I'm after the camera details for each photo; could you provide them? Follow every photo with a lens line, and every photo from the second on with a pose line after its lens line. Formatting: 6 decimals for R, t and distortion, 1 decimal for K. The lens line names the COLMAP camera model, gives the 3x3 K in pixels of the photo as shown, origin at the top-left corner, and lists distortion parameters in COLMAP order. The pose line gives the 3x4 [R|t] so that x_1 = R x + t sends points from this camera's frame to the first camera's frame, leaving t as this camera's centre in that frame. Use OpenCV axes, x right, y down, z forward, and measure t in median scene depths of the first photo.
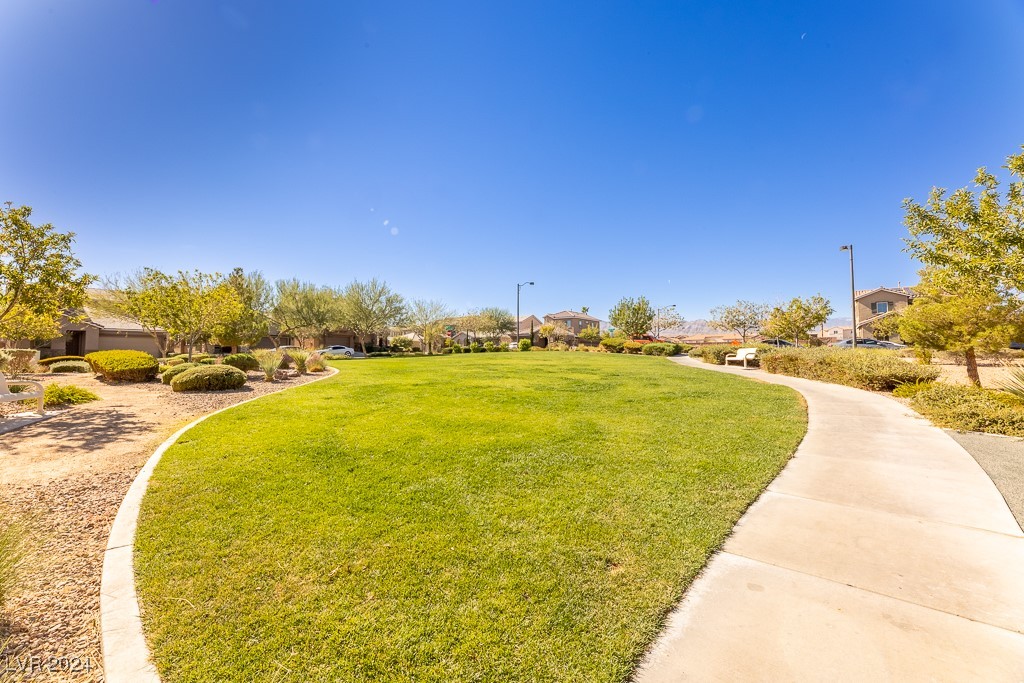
lens RADIAL K [[421.4, 0, 510.8], [0, 421.4, 347.0], [0, 0, 1]] dist [0.003413, 0.000123]
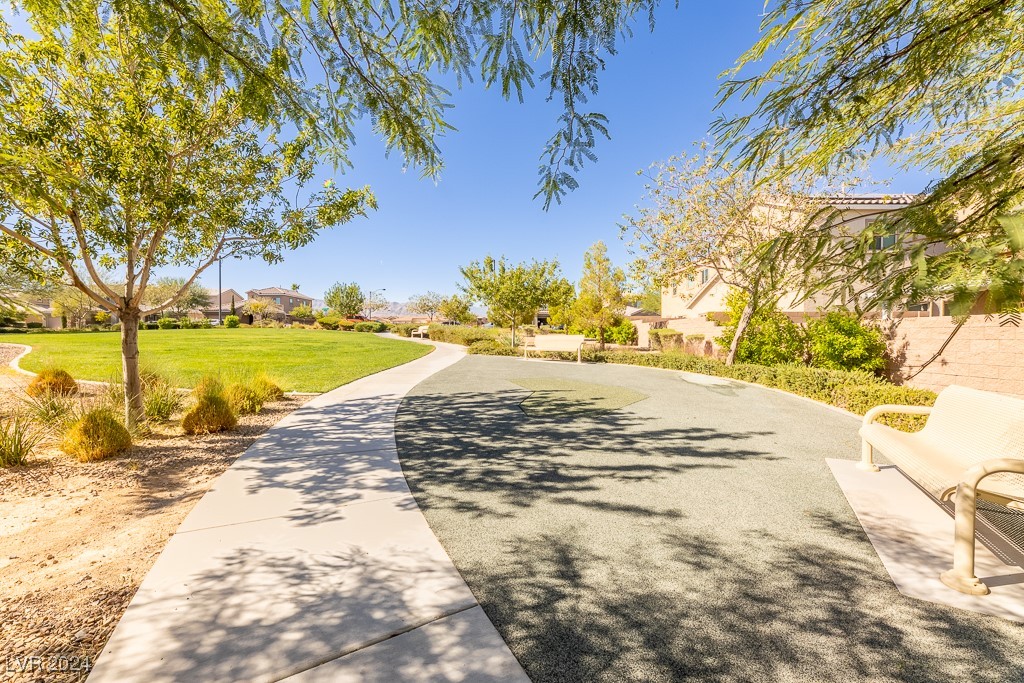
lens RADIAL K [[421.4, 0, 511.3], [0, 421.4, 340.0], [0, 0, 1]] dist [0.003413, 0.000123]
pose [[0.792274, -0.007147, 0.610123, -0.046989], [-0.011640, 0.999572, 0.026823, 0.003563], [-0.610054, -0.028353, 0.791853, -0.156555]]
